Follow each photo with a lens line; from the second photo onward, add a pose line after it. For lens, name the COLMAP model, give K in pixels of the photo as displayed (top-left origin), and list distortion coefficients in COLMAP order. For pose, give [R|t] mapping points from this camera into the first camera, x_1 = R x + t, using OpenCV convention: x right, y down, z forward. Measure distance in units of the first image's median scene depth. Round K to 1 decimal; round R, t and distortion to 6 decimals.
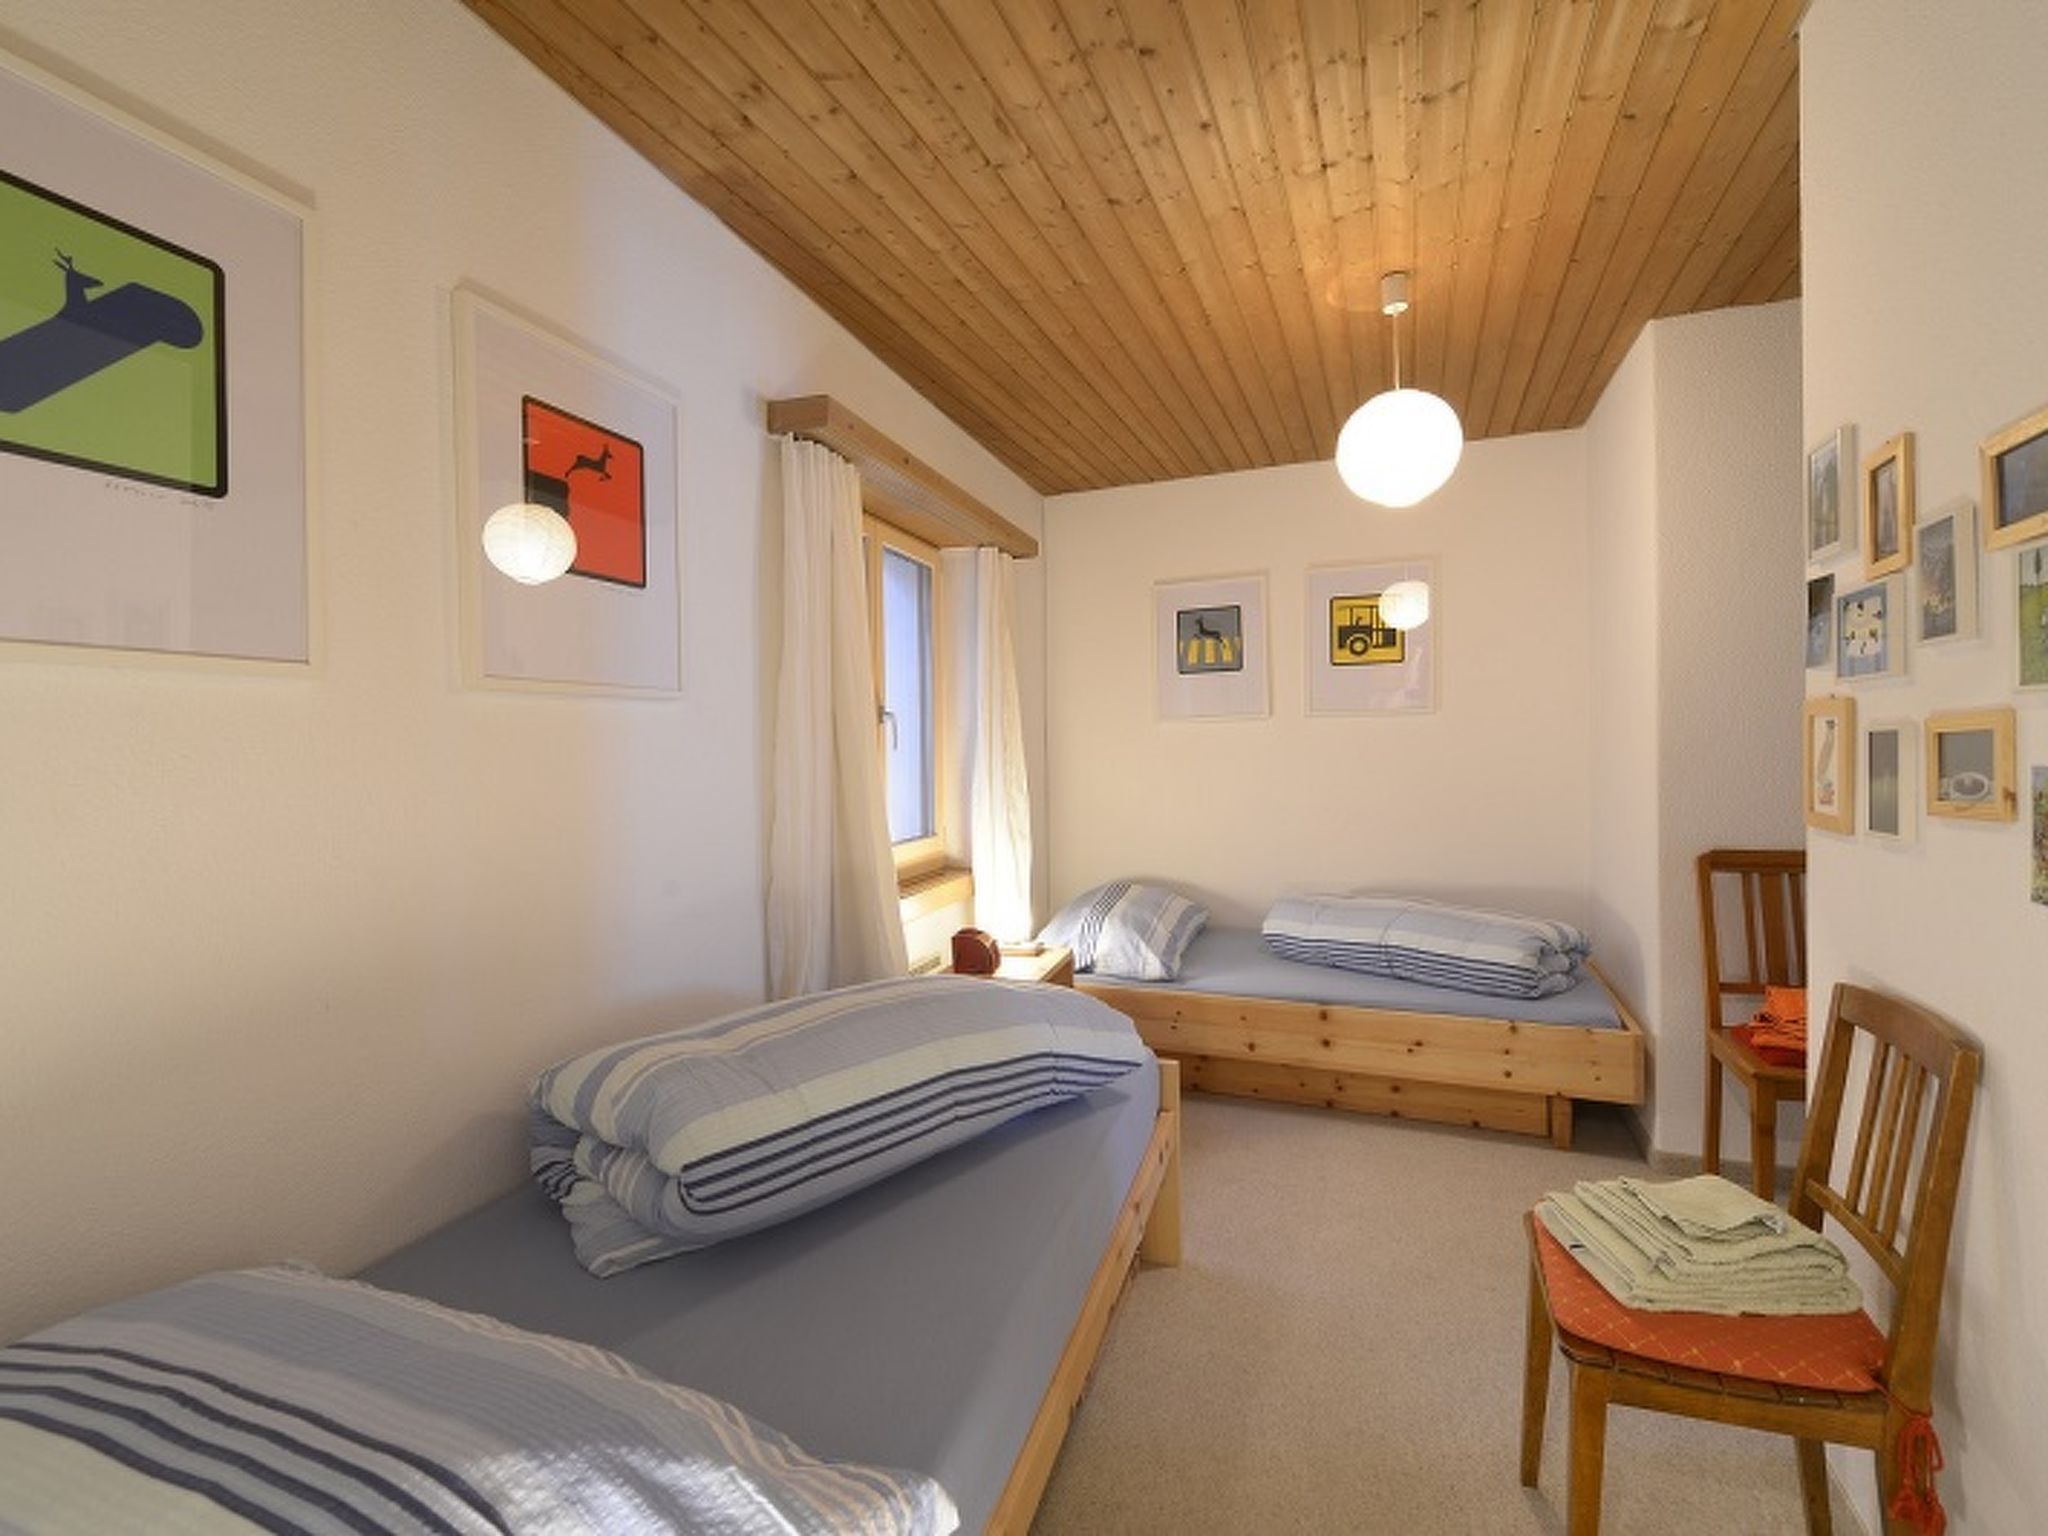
lens RADIAL K [[930.2, 0, 1013.4], [0, 930.2, 759.0], [0, 0, 1]] dist [-0.005126, -0.001143]
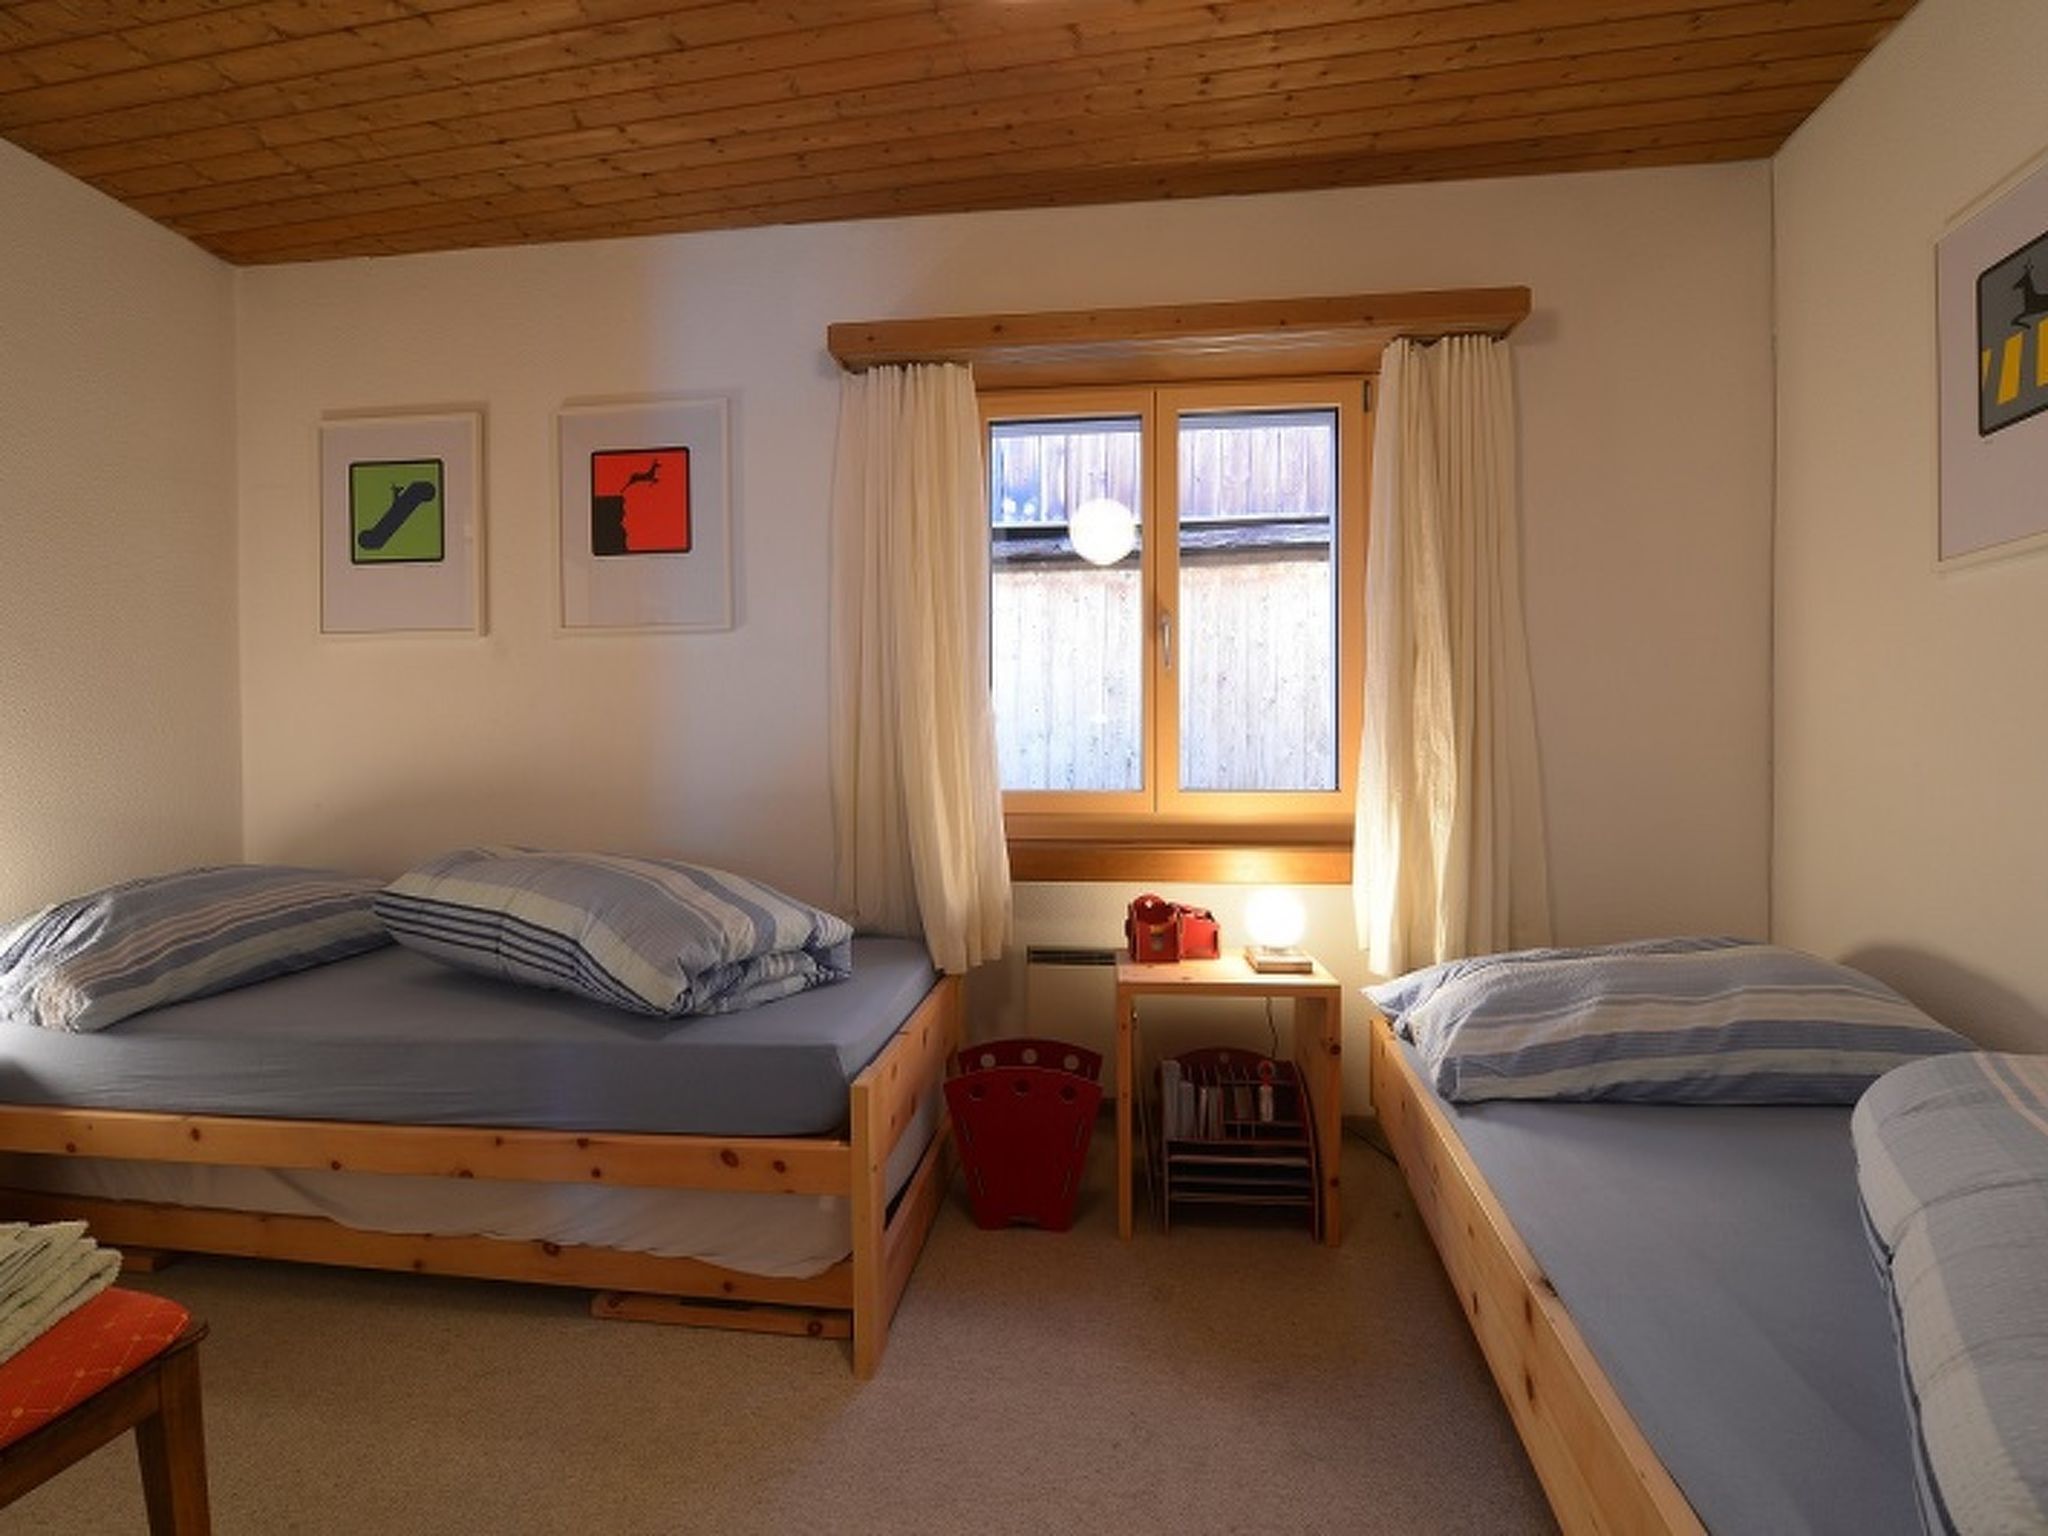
lens RADIAL K [[930.2, 0, 1029.0], [0, 930.2, 759.1], [0, 0, 1]] dist [-0.005126, -0.001143]
pose [[0.217679, 0.030899, -0.975531, 1.133413], [-0.008528, 0.999521, 0.029756, 0.083921], [0.975983, 0.001842, 0.217838, 1.264442]]
